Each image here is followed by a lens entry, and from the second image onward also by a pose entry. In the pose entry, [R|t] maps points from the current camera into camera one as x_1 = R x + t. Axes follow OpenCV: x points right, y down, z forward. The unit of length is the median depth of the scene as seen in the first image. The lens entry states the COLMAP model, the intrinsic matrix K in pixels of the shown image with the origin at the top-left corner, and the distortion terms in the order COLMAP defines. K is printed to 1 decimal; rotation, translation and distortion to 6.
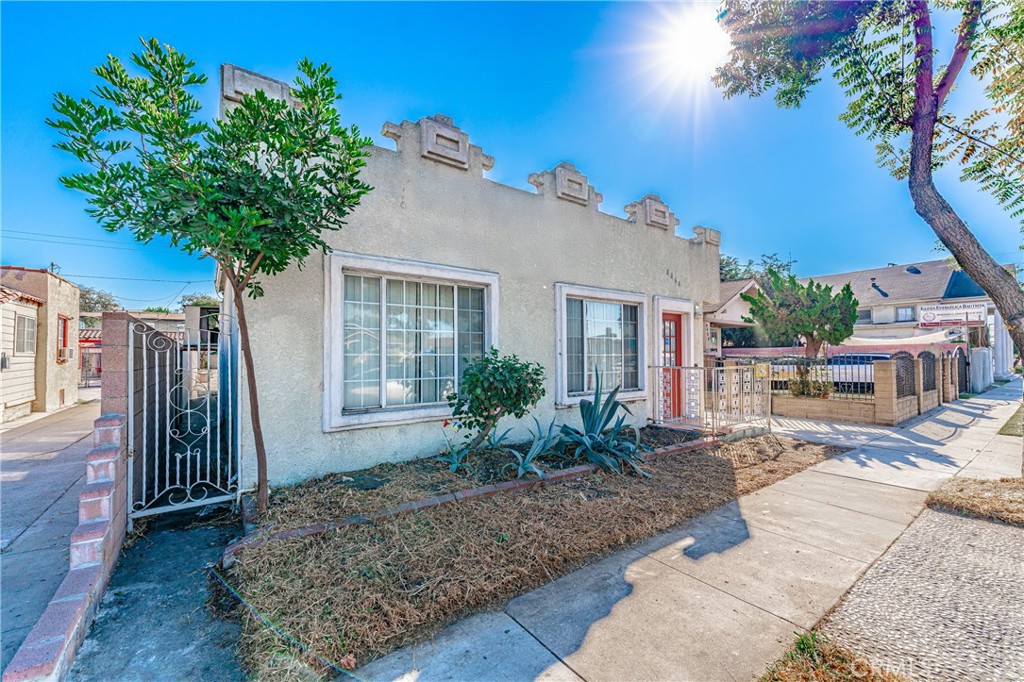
lens RADIAL K [[411.3, 0, 519.9], [0, 411.3, 353.7], [0, 0, 1]] dist [-0.001899, 0.000061]
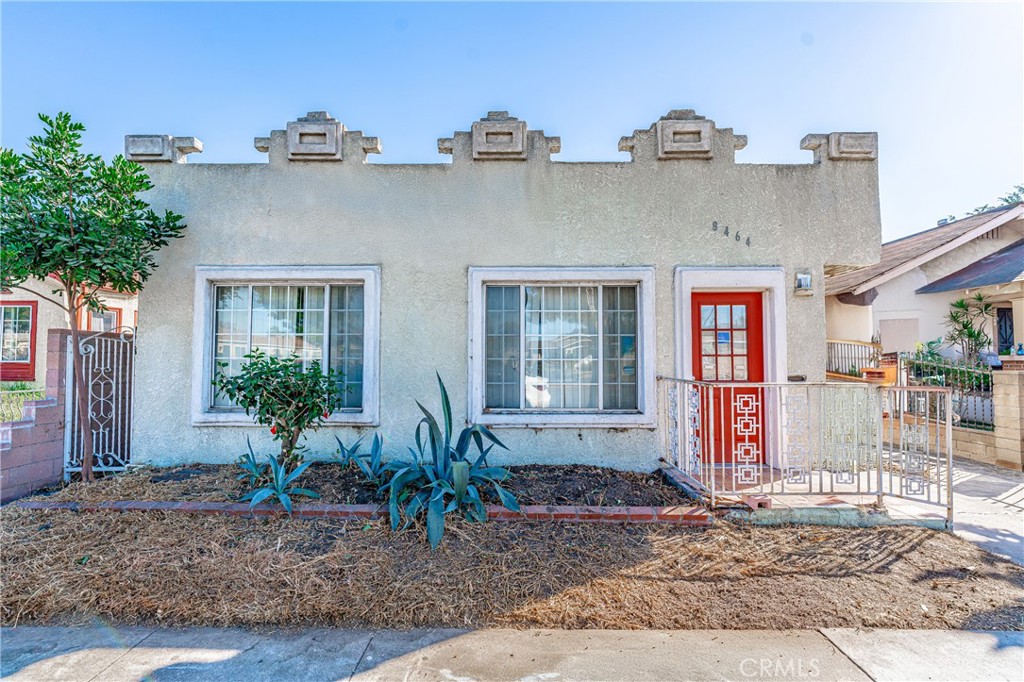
lens RADIAL K [[411.3, 0, 519.9], [0, 411.3, 353.7], [0, 0, 1]] dist [-0.001899, 0.000061]
pose [[0.798687, -0.010098, -0.601663, 0.643696], [-0.001917, 0.999811, -0.019325, 0.007593], [0.601744, 0.016588, 0.798517, 0.434155]]
